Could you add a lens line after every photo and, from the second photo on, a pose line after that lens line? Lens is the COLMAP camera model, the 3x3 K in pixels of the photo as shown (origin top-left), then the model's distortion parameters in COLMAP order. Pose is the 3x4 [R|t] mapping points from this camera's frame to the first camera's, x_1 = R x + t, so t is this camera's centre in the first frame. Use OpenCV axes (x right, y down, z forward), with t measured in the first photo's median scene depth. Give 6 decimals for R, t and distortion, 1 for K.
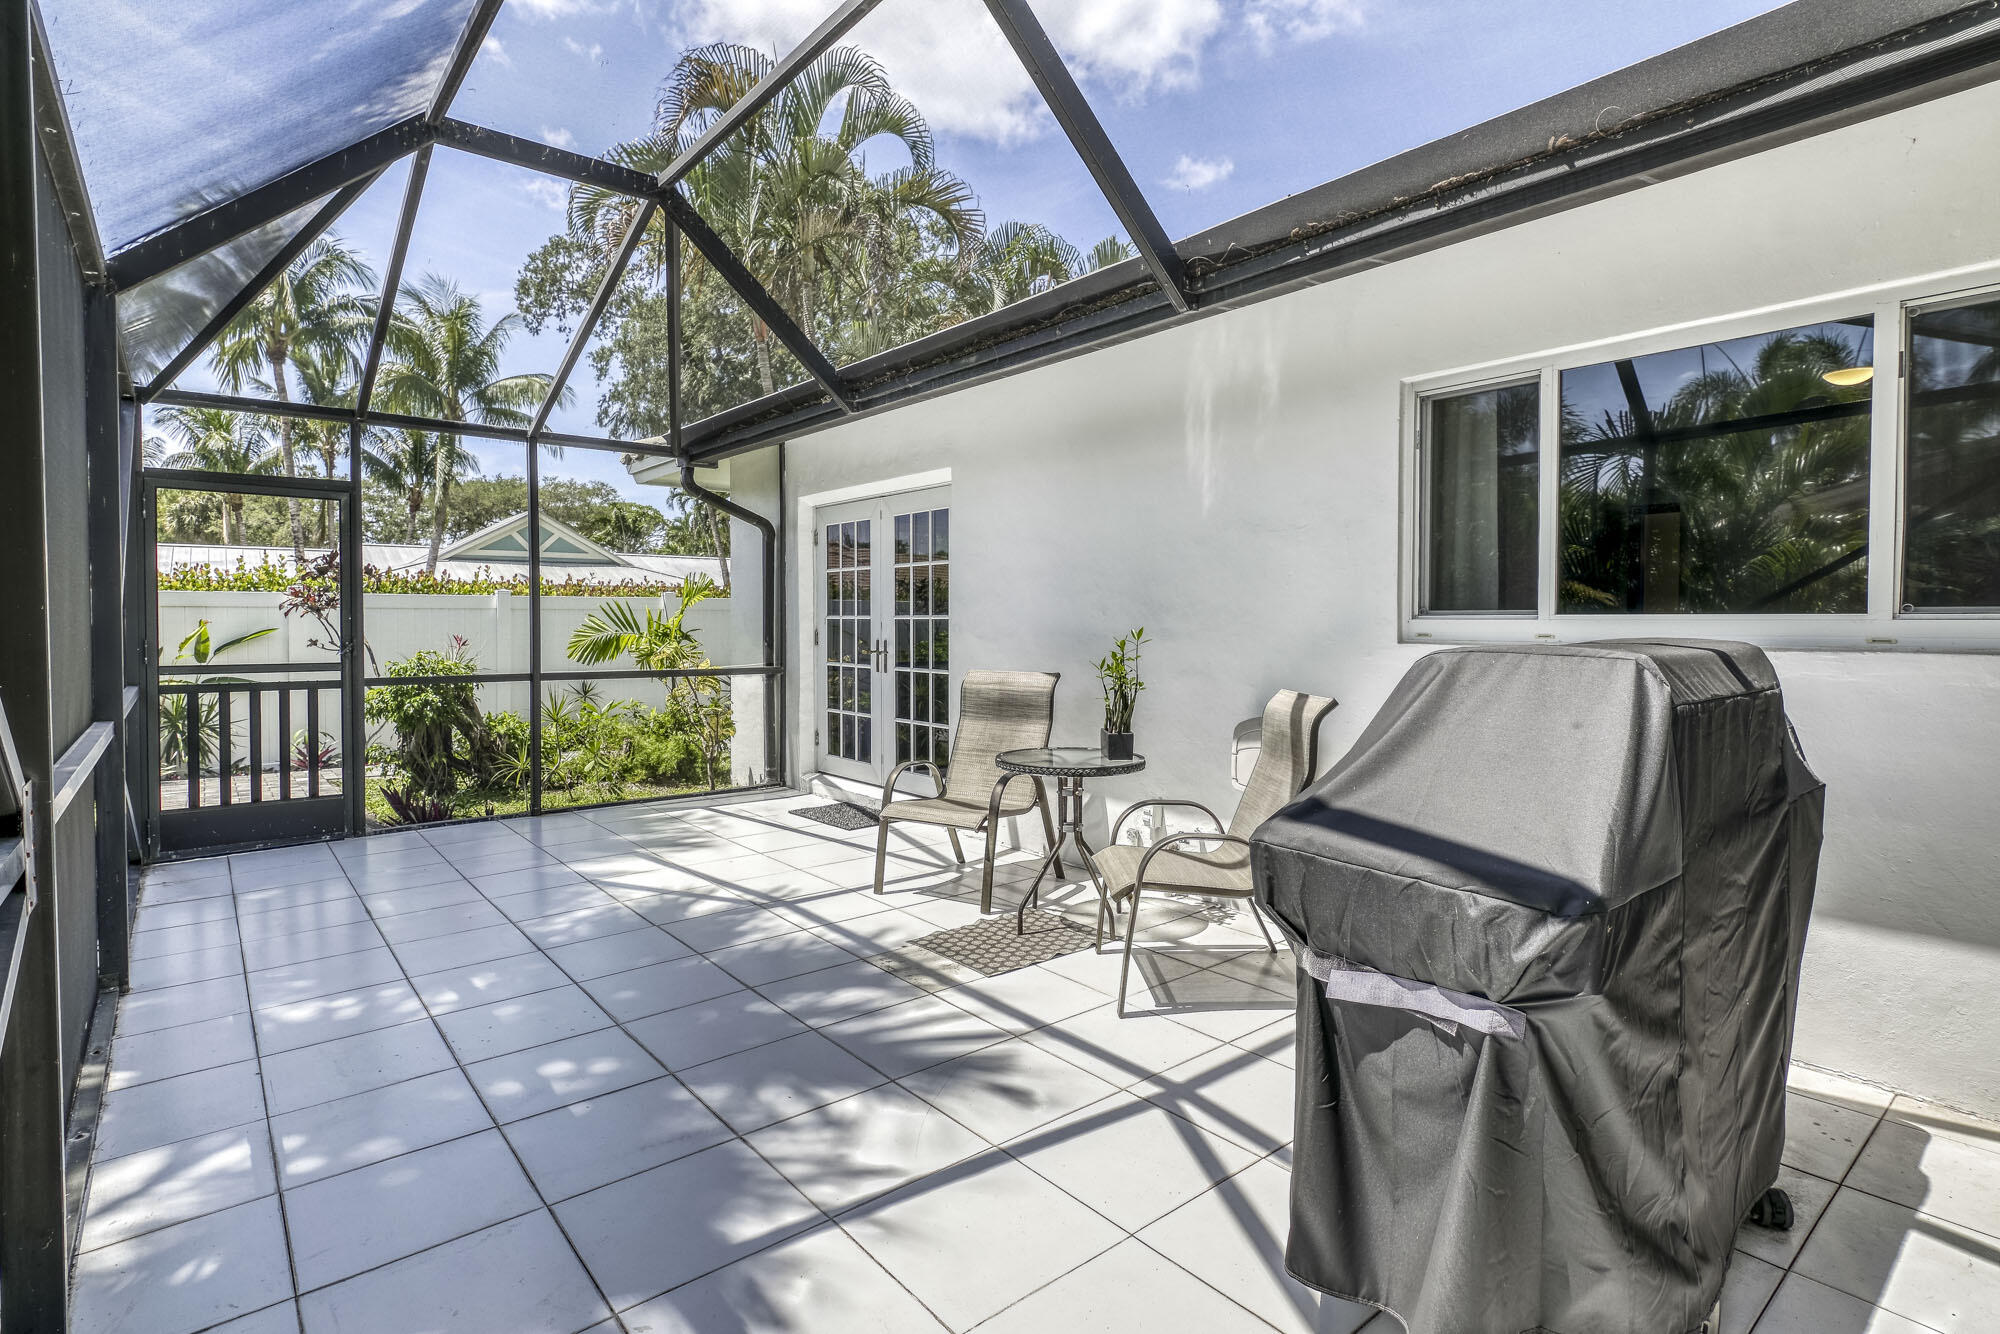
lens RADIAL K [[987.6, 0, 1012.2], [0, 987.6, 659.0], [0, 0, 1]] dist [-0.009142, 0.002827]
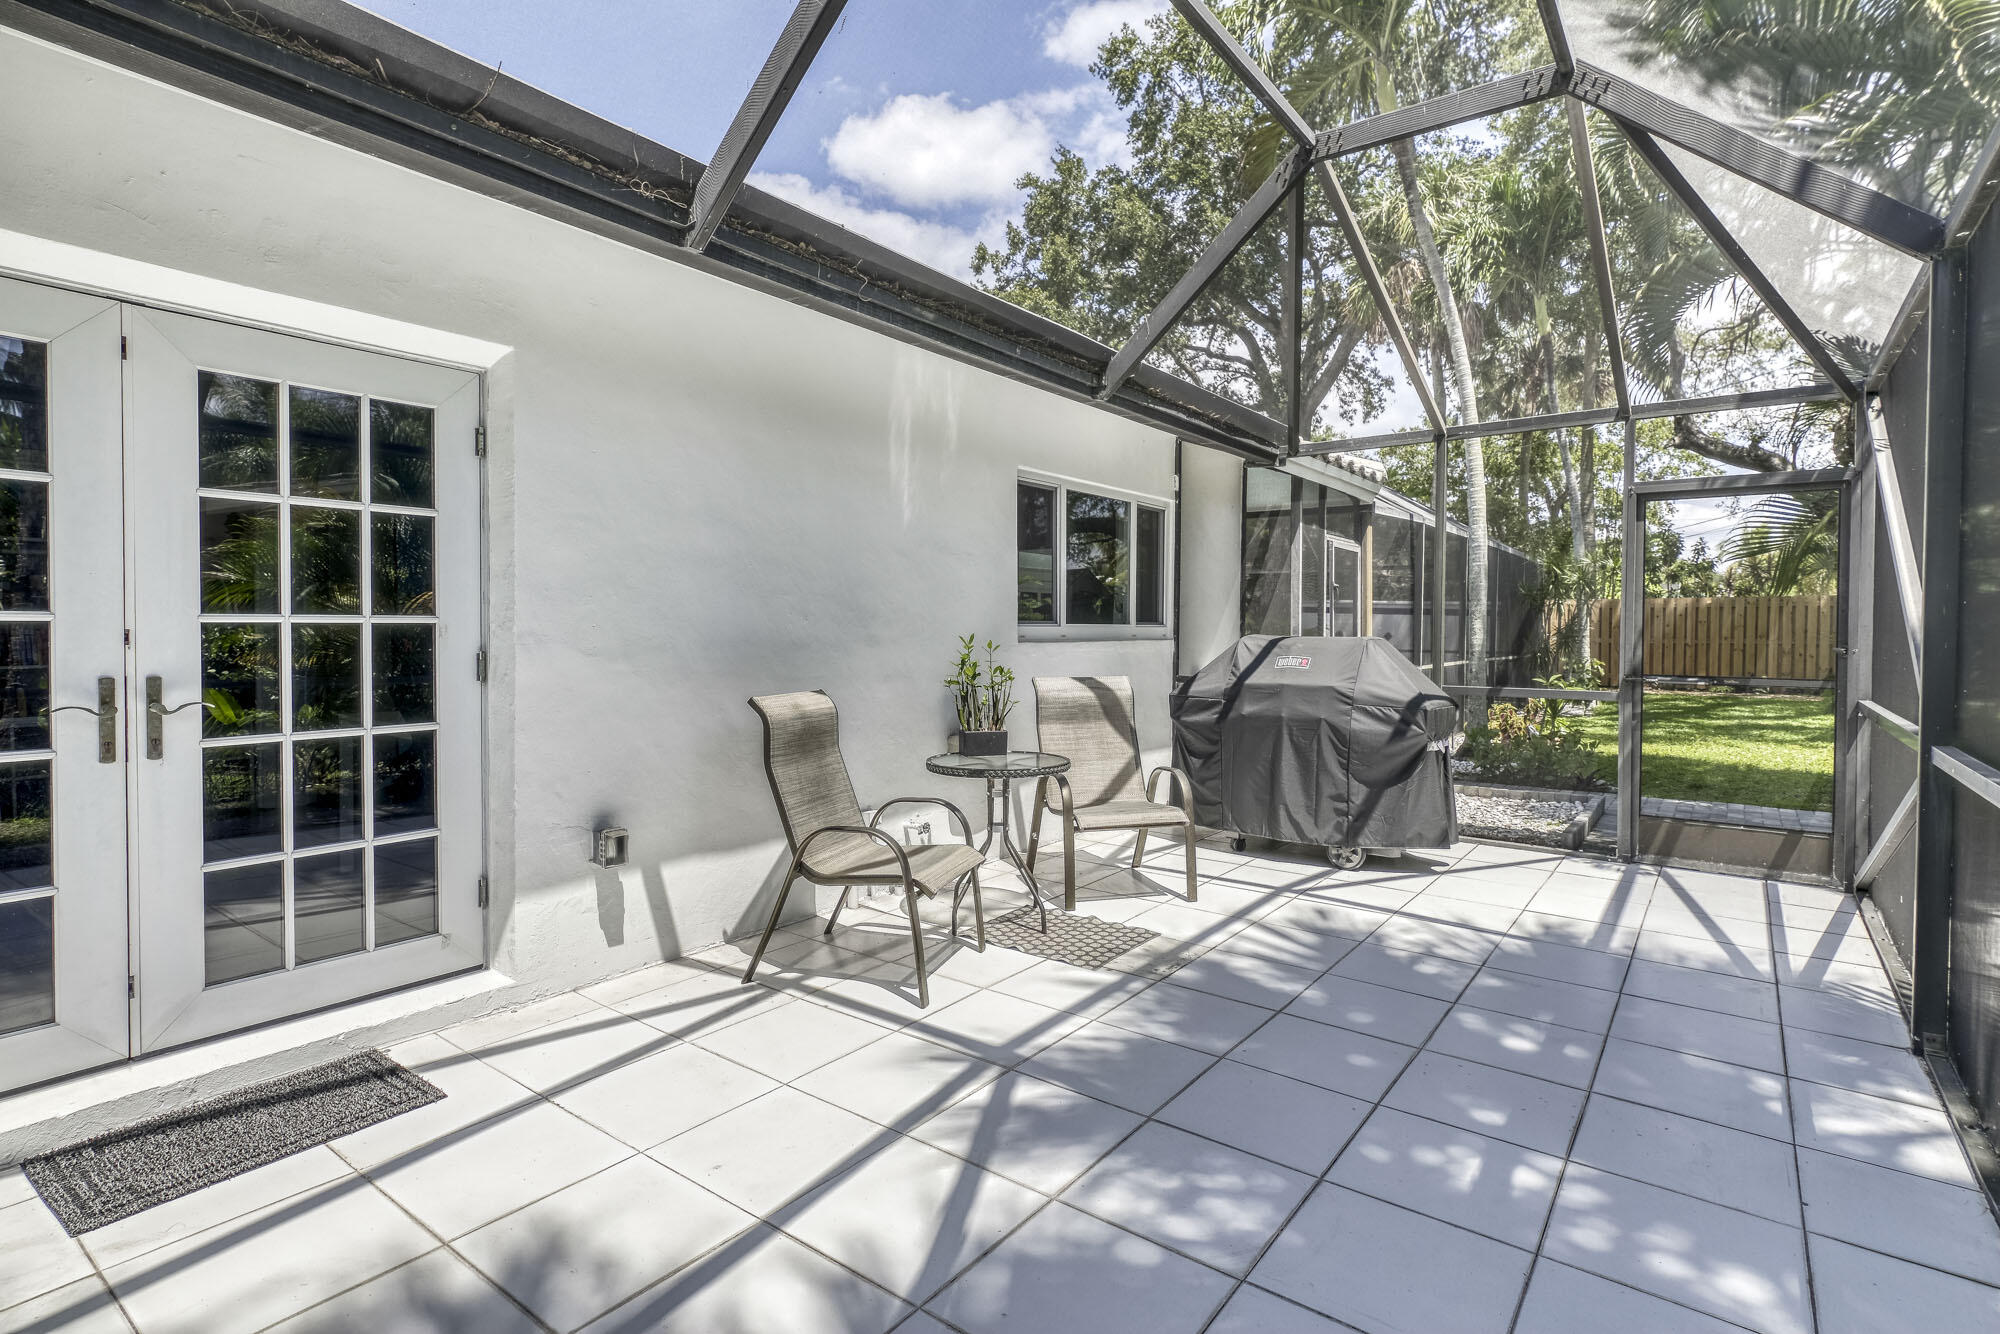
lens RADIAL K [[987.6, 0, 1008.6], [0, 987.6, 649.9], [0, 0, 1]] dist [-0.009142, 0.002827]
pose [[-0.240744, -0.022666, 0.970324, -1.020634], [0.037361, 0.998770, 0.032600, -0.050946], [-0.969869, 0.044100, -0.239601, 1.338886]]
